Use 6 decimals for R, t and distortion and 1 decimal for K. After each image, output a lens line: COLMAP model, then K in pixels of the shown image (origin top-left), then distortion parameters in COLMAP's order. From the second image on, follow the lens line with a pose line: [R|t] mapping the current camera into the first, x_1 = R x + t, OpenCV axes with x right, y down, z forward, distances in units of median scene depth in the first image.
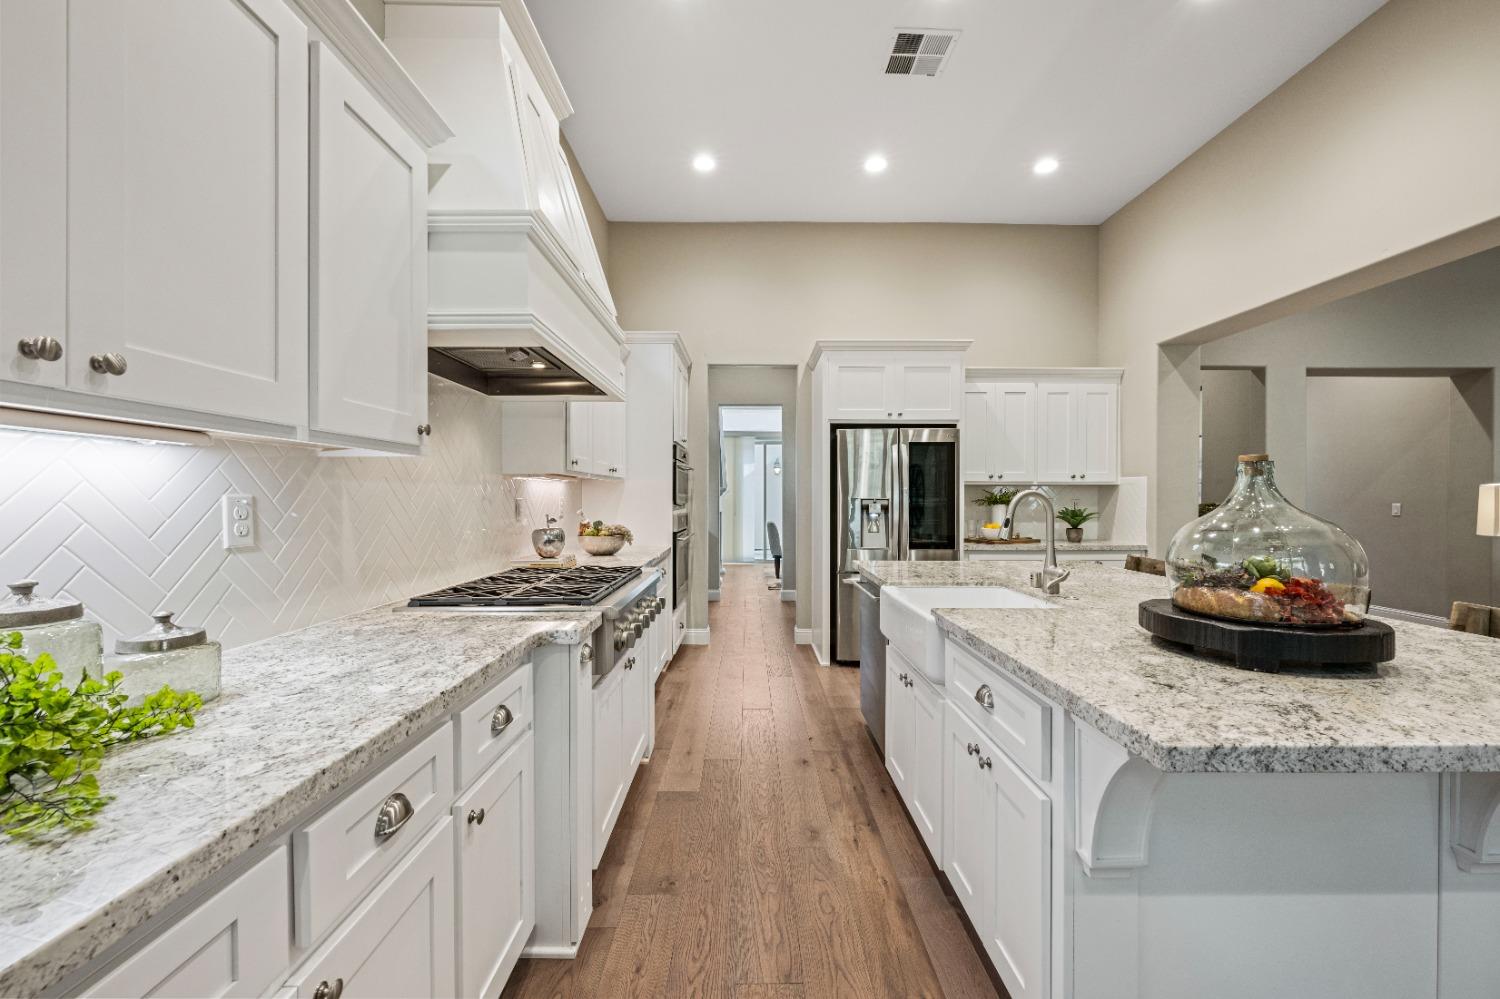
lens RADIAL K [[592.3, 0, 752.5], [0, 592.3, 496.6], [0, 0, 1]] dist [-0.001773, -0.000101]
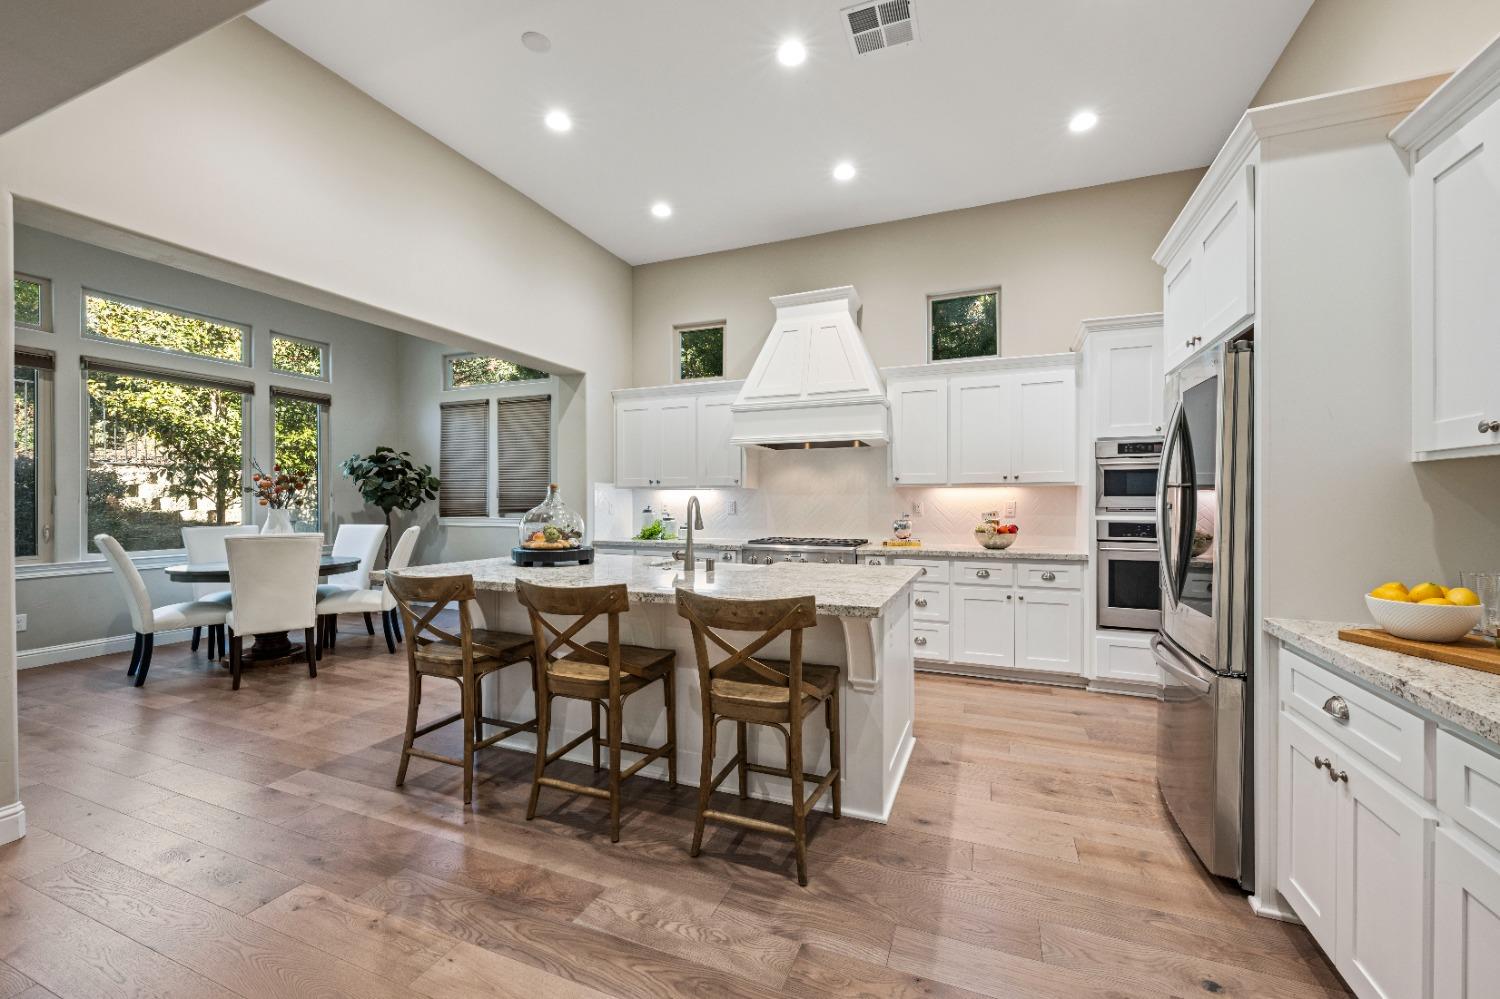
lens RADIAL K [[592.3, 0, 753.8], [0, 592.3, 504.0], [0, 0, 1]] dist [-0.001773, -0.000101]
pose [[-0.389100, 0.004644, -0.921184, 0.871489], [0.000708, 0.999989, 0.004743, 0.001469], [0.921195, 0.001193, -0.389099, 0.842362]]
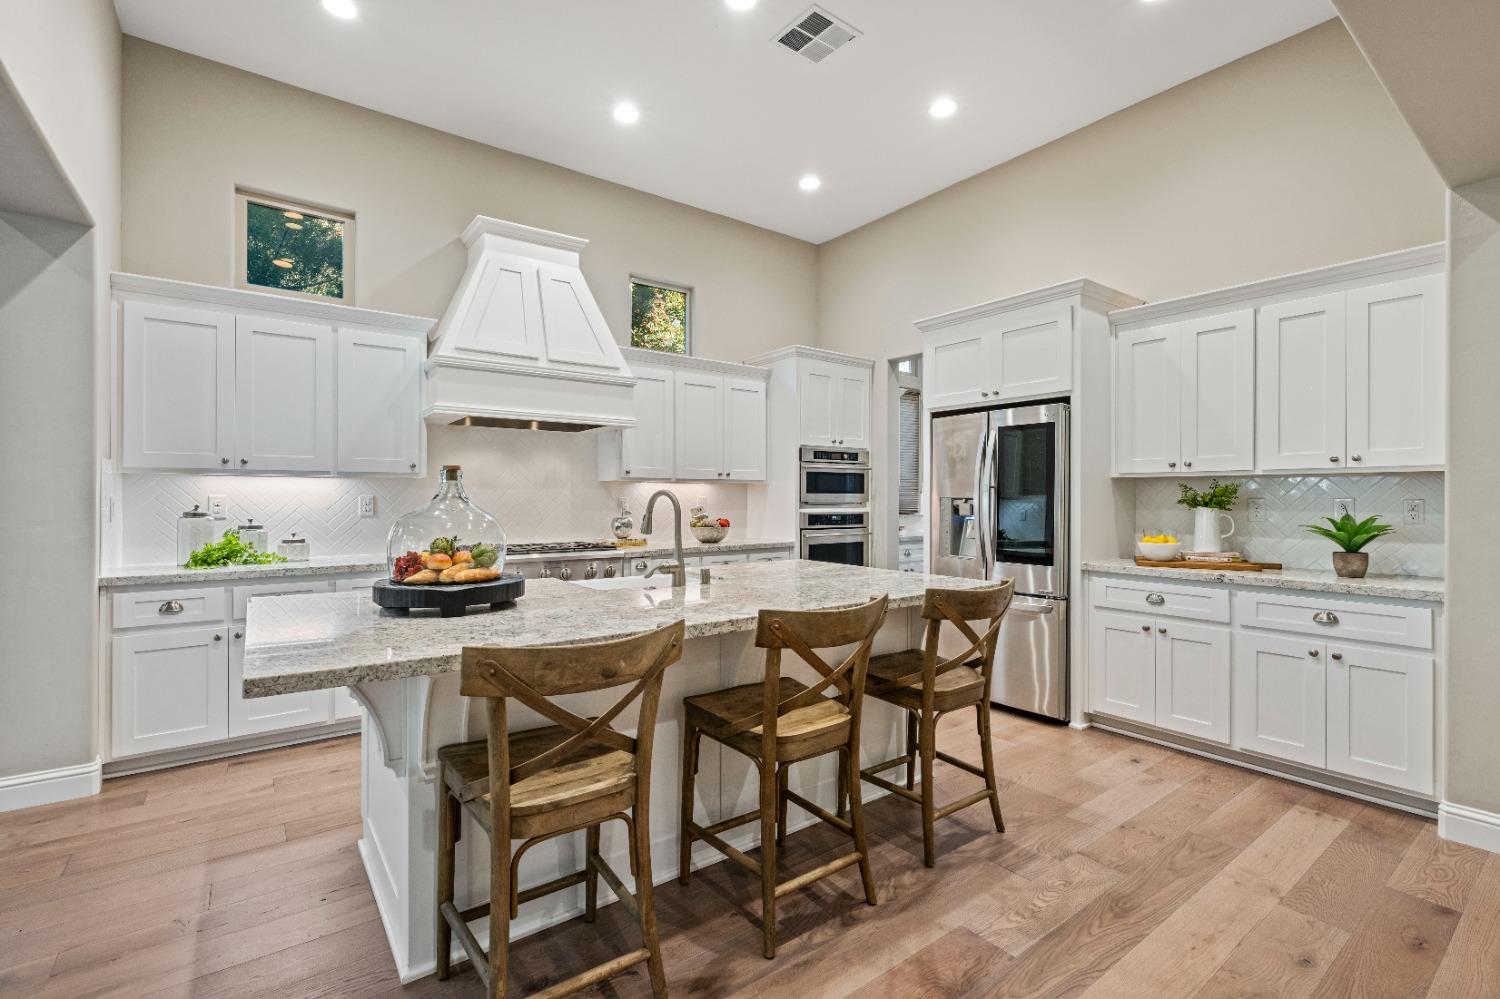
lens RADIAL K [[674.0, 0, 754.7], [0, 674.0, 497.9], [0, 0, 1]] dist [0.002425, -0.000087]
pose [[0.589931, 0.000566, -0.807453, 0.792859], [0.000267, 1.000000, 0.000896, 0.002155], [0.807453, -0.000744, 0.589931, 0.195893]]
